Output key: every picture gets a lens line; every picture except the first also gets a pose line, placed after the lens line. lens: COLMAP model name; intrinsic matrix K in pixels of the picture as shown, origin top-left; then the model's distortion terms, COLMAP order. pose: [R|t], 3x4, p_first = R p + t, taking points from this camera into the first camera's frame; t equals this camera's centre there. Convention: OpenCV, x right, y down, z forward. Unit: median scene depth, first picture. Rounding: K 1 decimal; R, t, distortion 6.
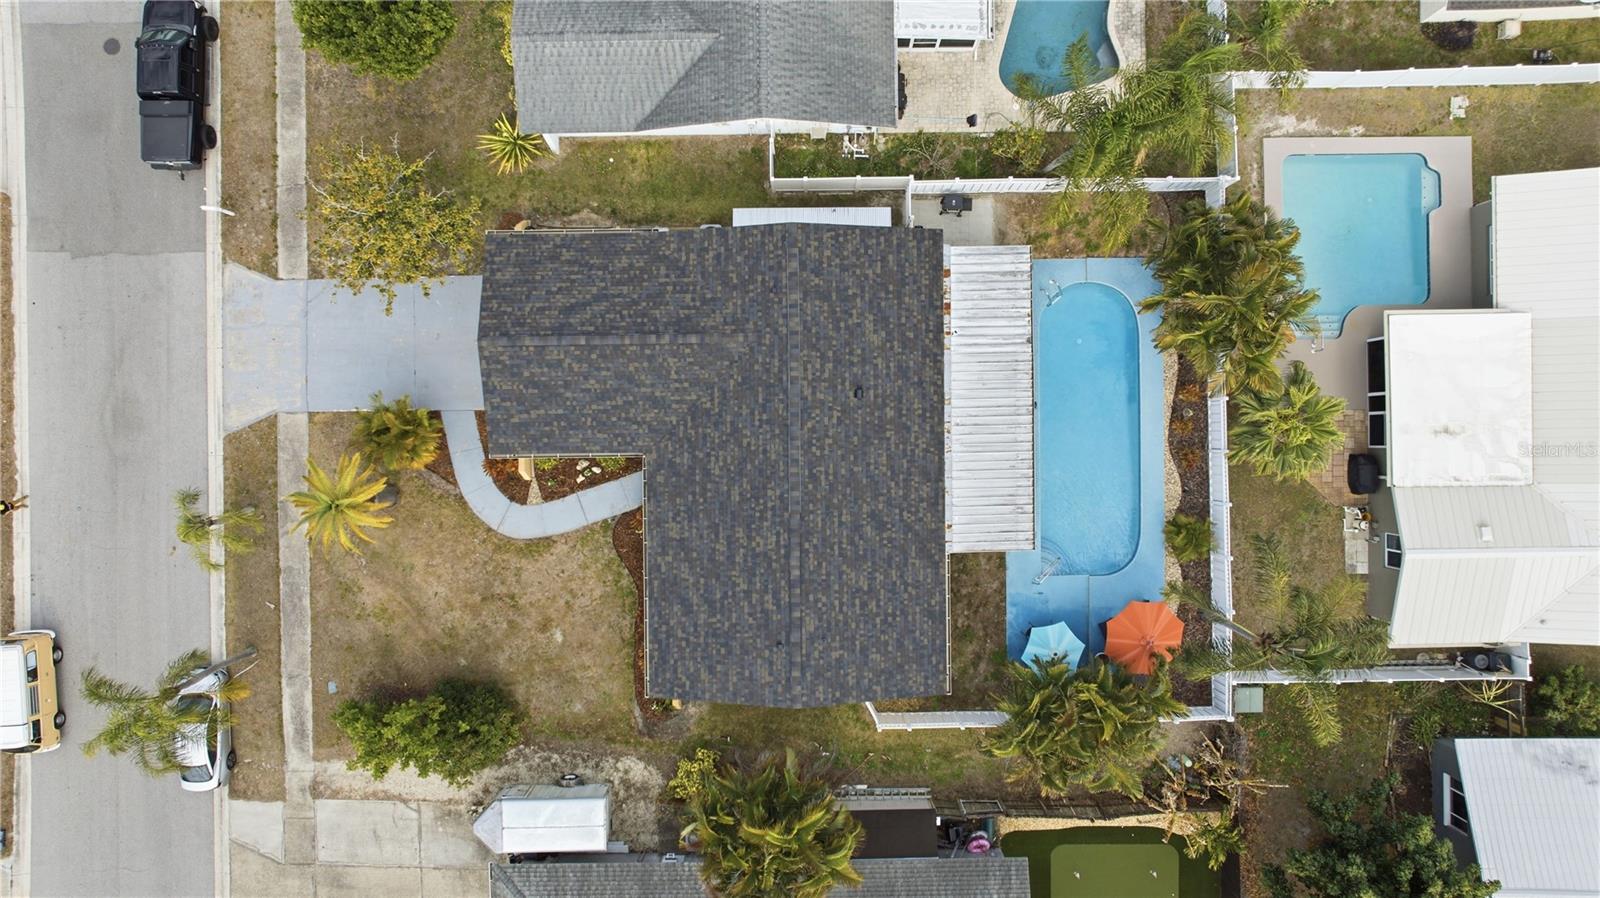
lens RADIAL K [[1095.3, 0, 817.4], [0, 1095.3, 446.9], [0, 0, 1]] dist [-0.039662, 0.036034]
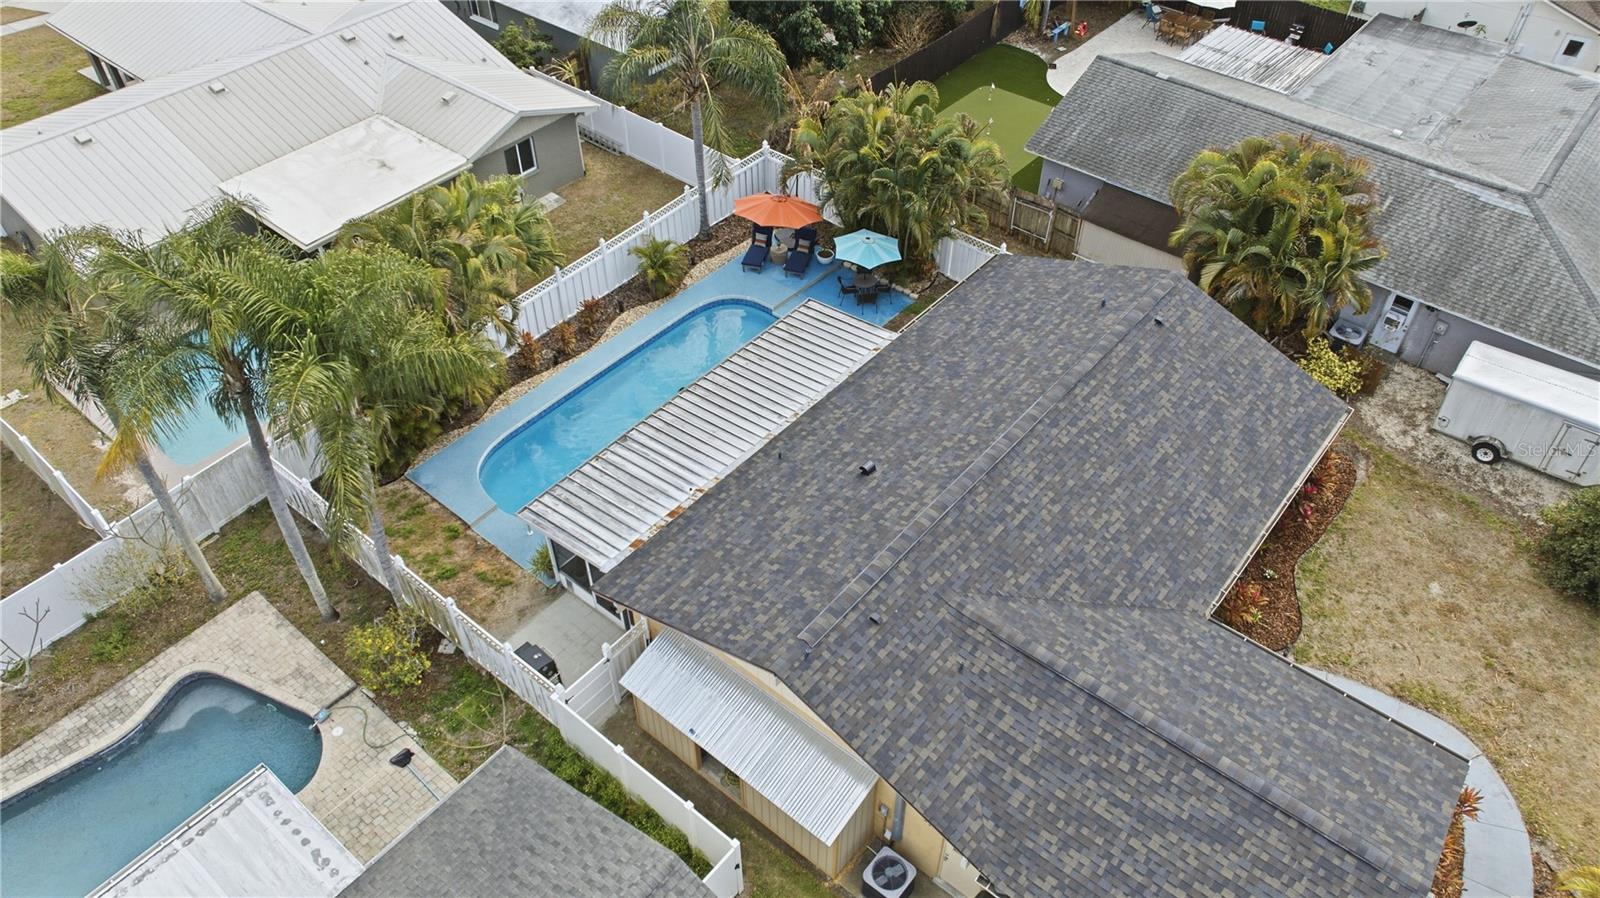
lens RADIAL K [[1095.3, 0, 817.4], [0, 1095.3, 446.9], [0, 0, 1]] dist [-0.039662, 0.036034]
pose [[-0.767995, -0.457797, 0.447890, -0.221230], [0.640454, -0.547626, 0.538446, -0.403614], [-0.001223, 0.700377, 0.713772, 0.509471]]
